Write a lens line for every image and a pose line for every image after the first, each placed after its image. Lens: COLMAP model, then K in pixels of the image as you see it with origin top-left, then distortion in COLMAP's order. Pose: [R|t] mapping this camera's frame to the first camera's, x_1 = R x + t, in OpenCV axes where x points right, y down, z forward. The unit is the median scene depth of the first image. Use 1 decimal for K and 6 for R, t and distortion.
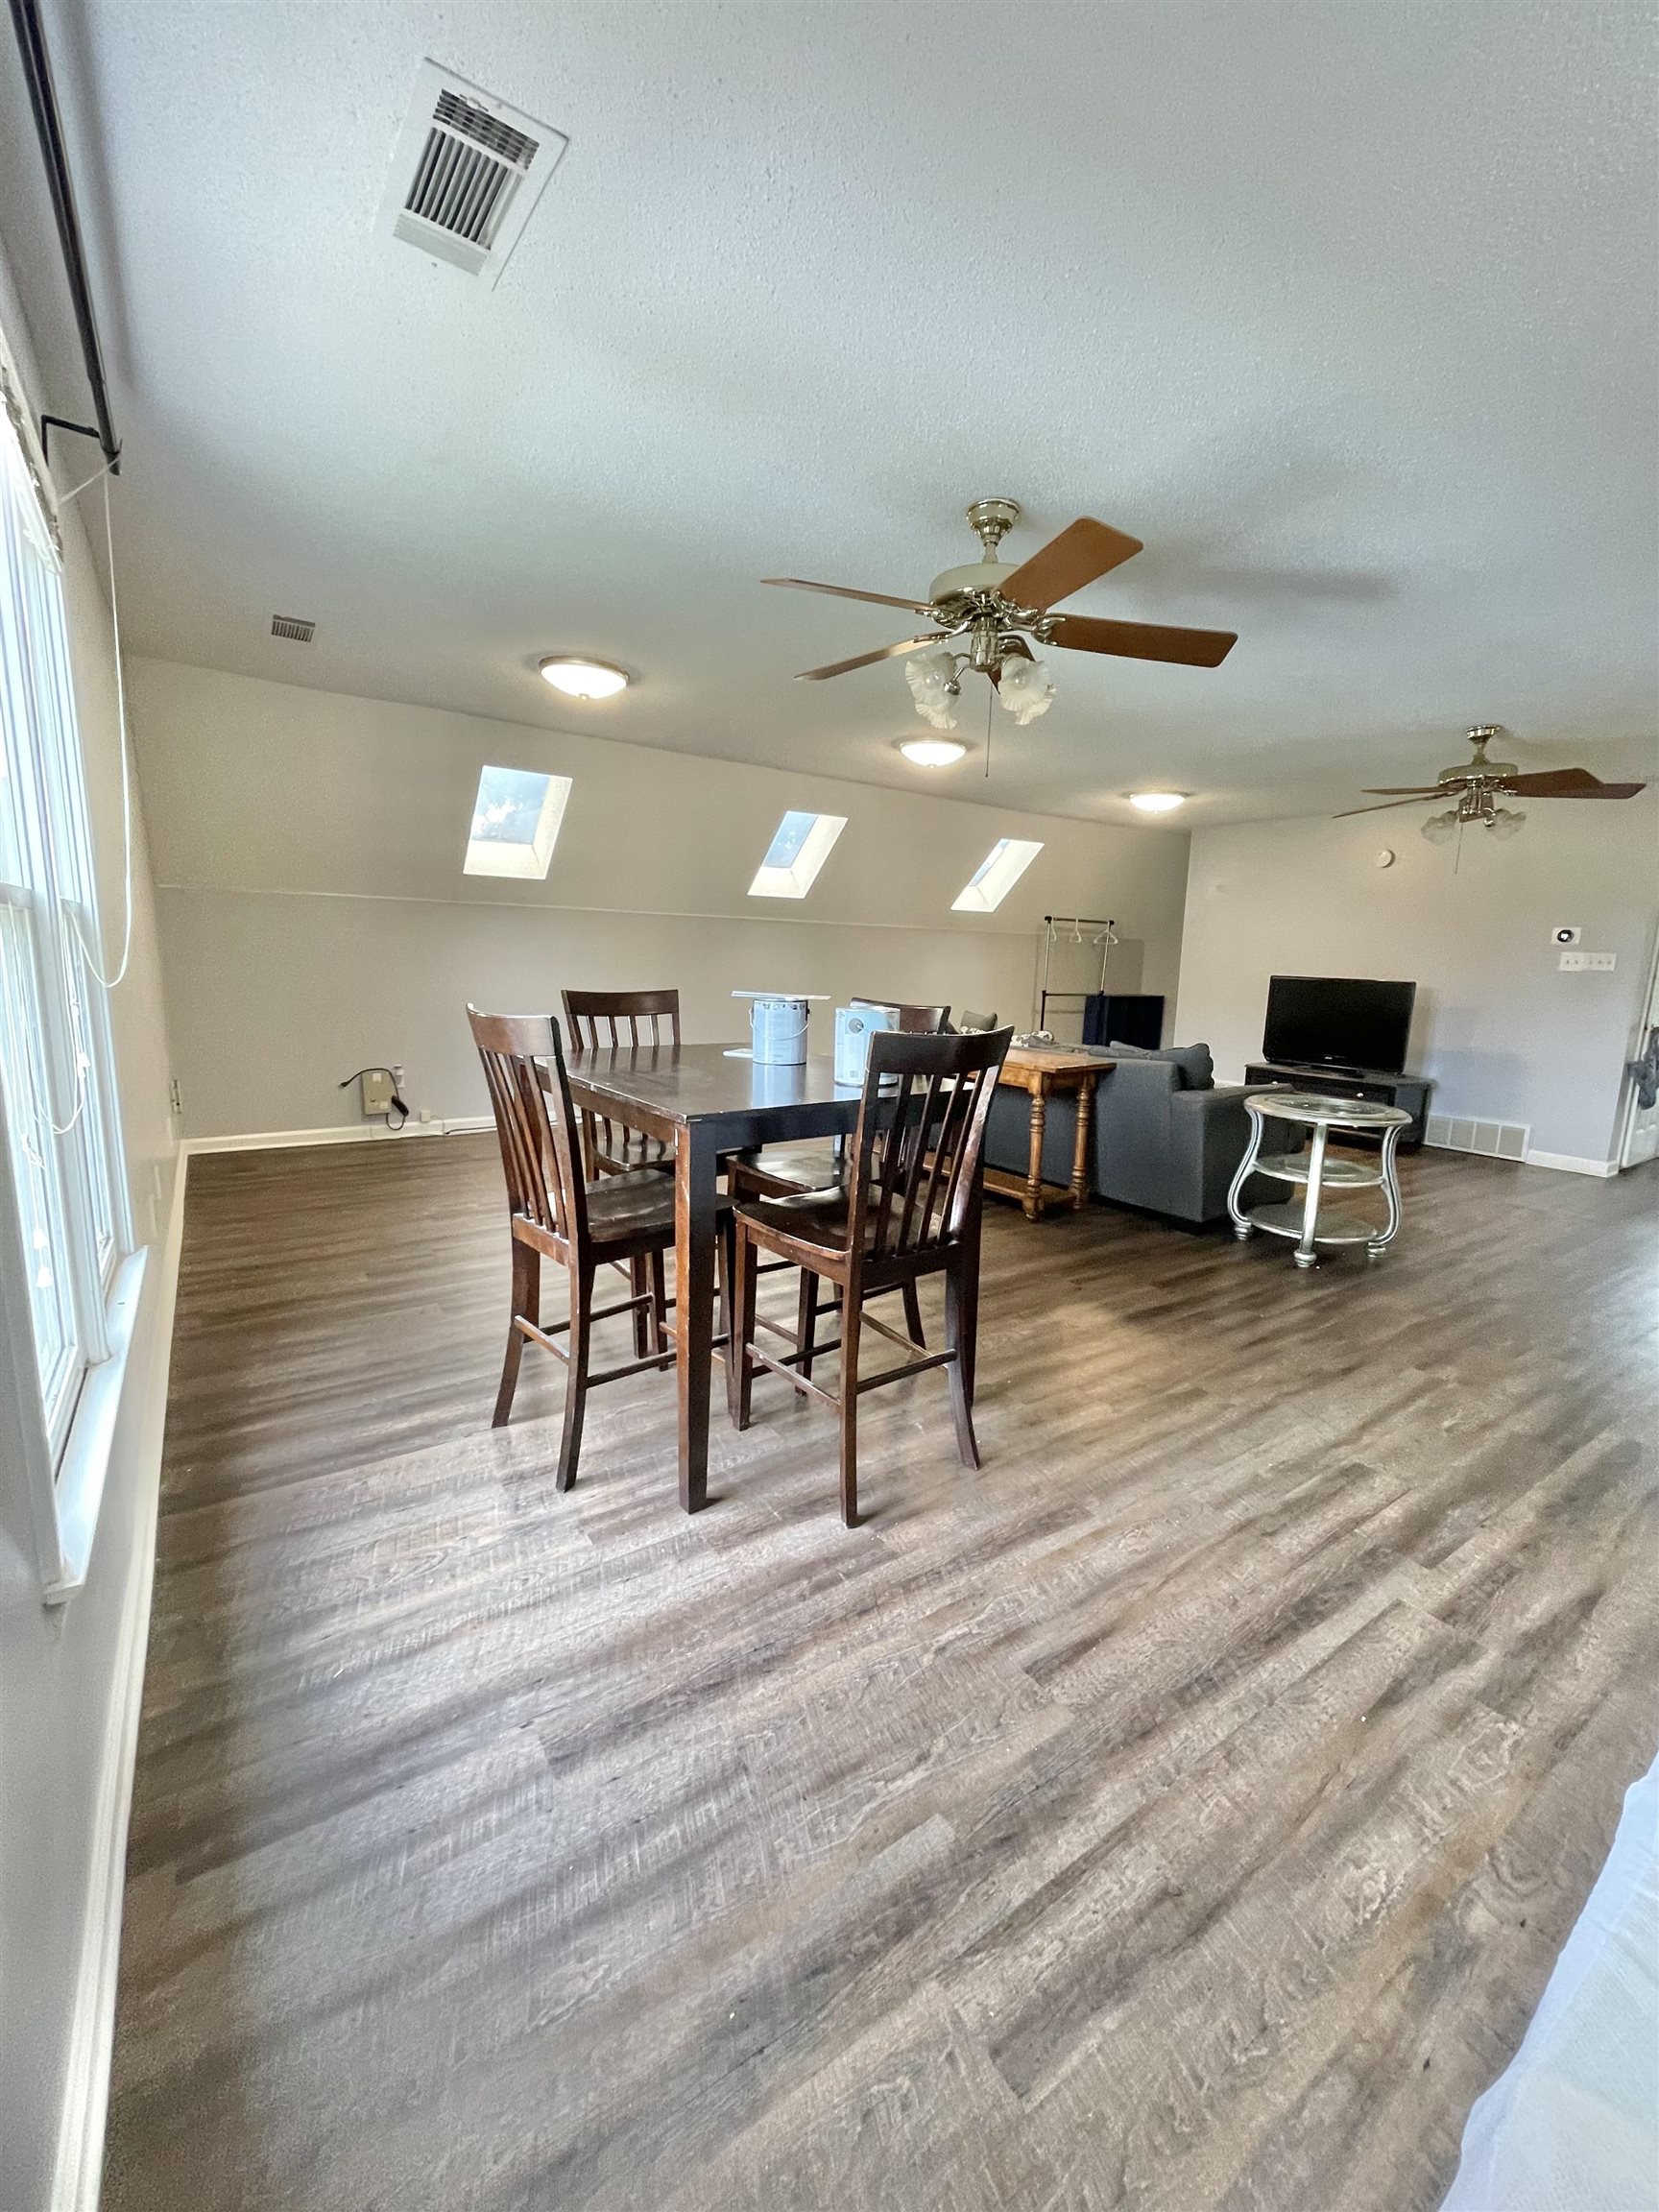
lens RADIAL K [[886.2, 0, 829.5], [0, 886.2, 1106.0], [0, 0, 1]] dist [-0.001141, -0.000052]
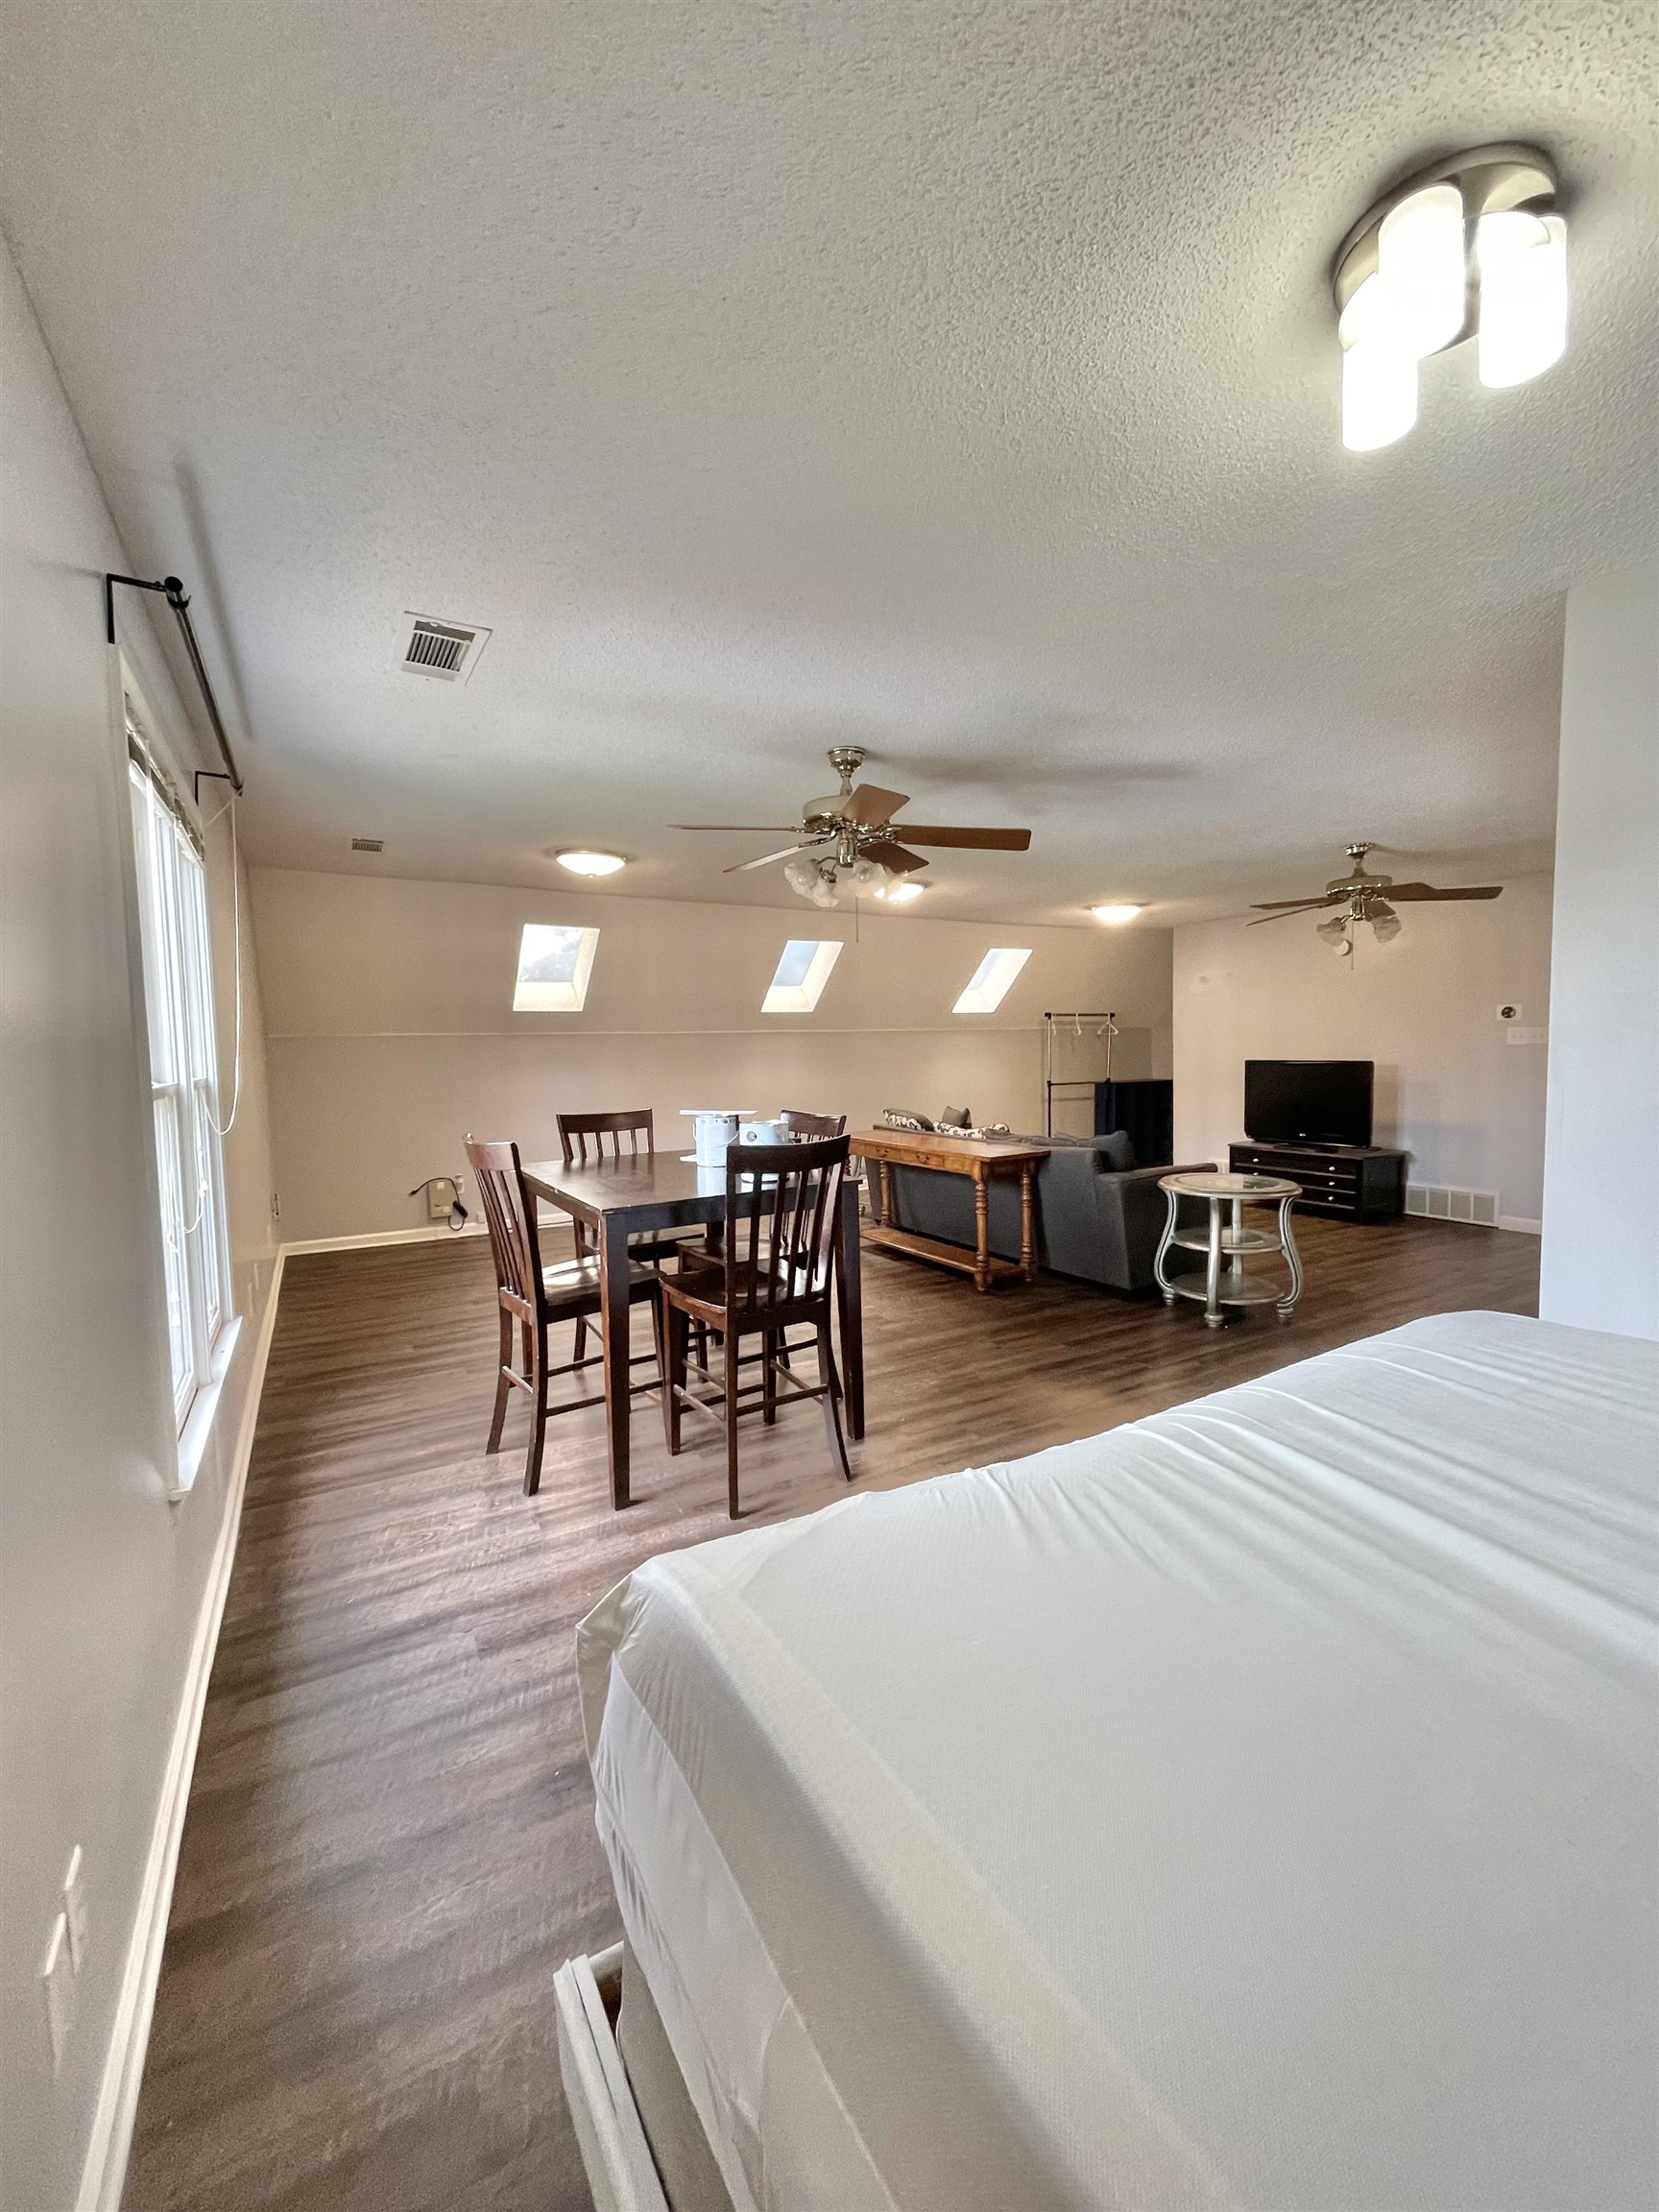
lens RADIAL K [[886.2, 0, 829.5], [0, 886.2, 1106.0], [0, 0, 1]] dist [-0.001141, -0.000052]
pose [[0.995205, -0.043631, -0.087544, 0.238118], [0.034542, 0.994104, -0.102777, 0.003241], [0.091512, 0.099260, 0.990845, -0.275211]]
